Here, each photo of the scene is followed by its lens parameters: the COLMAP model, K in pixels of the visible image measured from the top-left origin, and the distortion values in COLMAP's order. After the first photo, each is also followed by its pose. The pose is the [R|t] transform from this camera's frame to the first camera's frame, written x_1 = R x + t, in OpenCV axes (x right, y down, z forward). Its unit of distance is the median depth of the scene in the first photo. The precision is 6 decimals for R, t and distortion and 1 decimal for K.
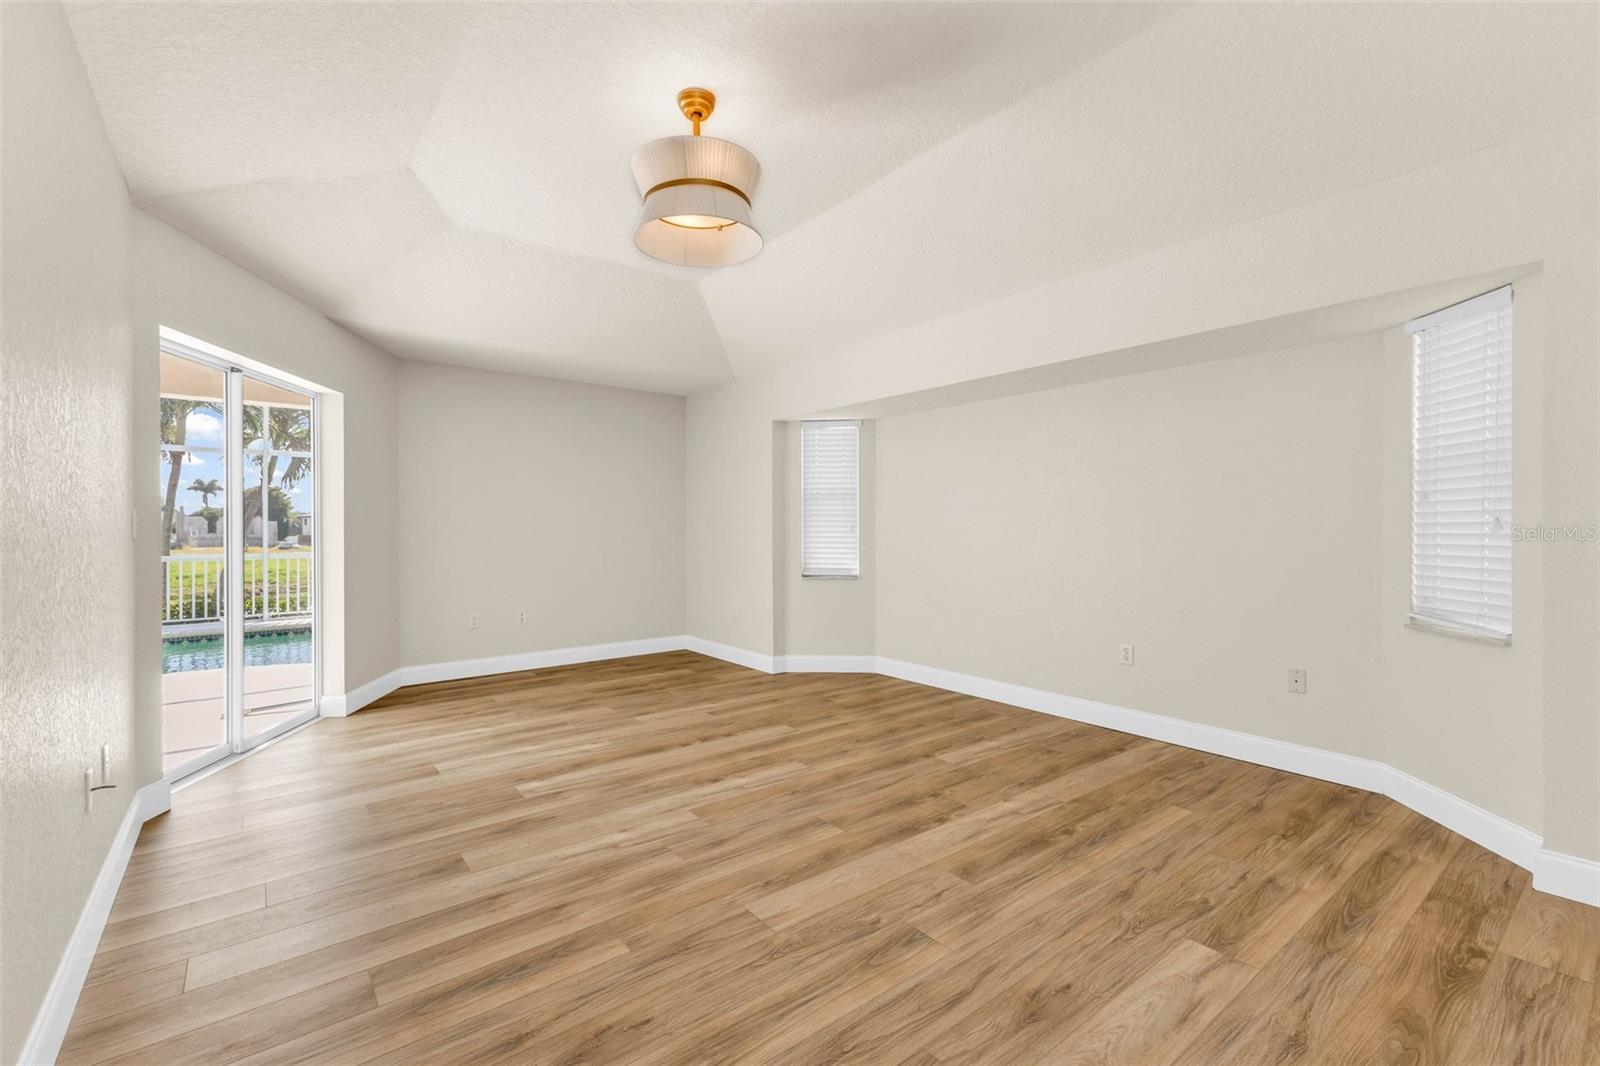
lens RADIAL K [[690.2, 0, 796.5], [0, 690.2, 527.8], [0, 0, 1]] dist [0.009028, -0.000779]
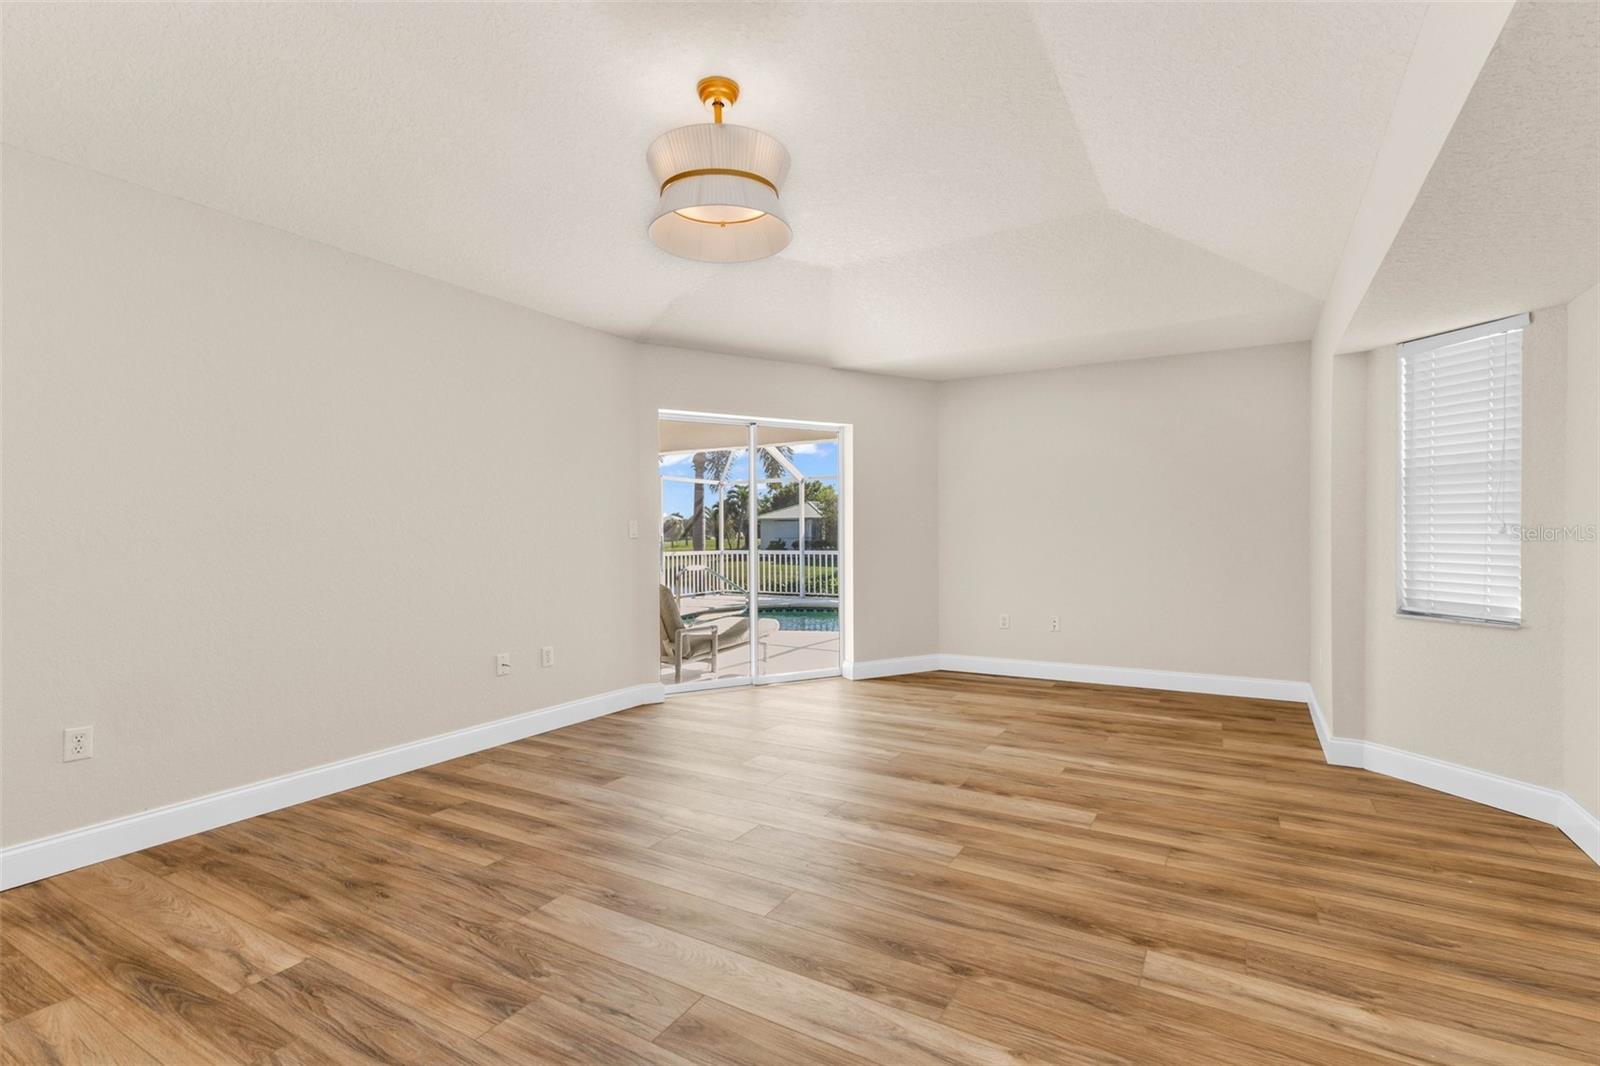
lens RADIAL K [[687.7, 0, 800.0], [0, 687.7, 533.0], [0, 0, 1]] dist [0.006092, -0.000351]
pose [[0.393856, -0.000395, -0.919172, 0.626590], [0.003683, 0.999993, 0.001149, 0.002686], [0.919165, -0.003838, 0.393855, 0.568701]]
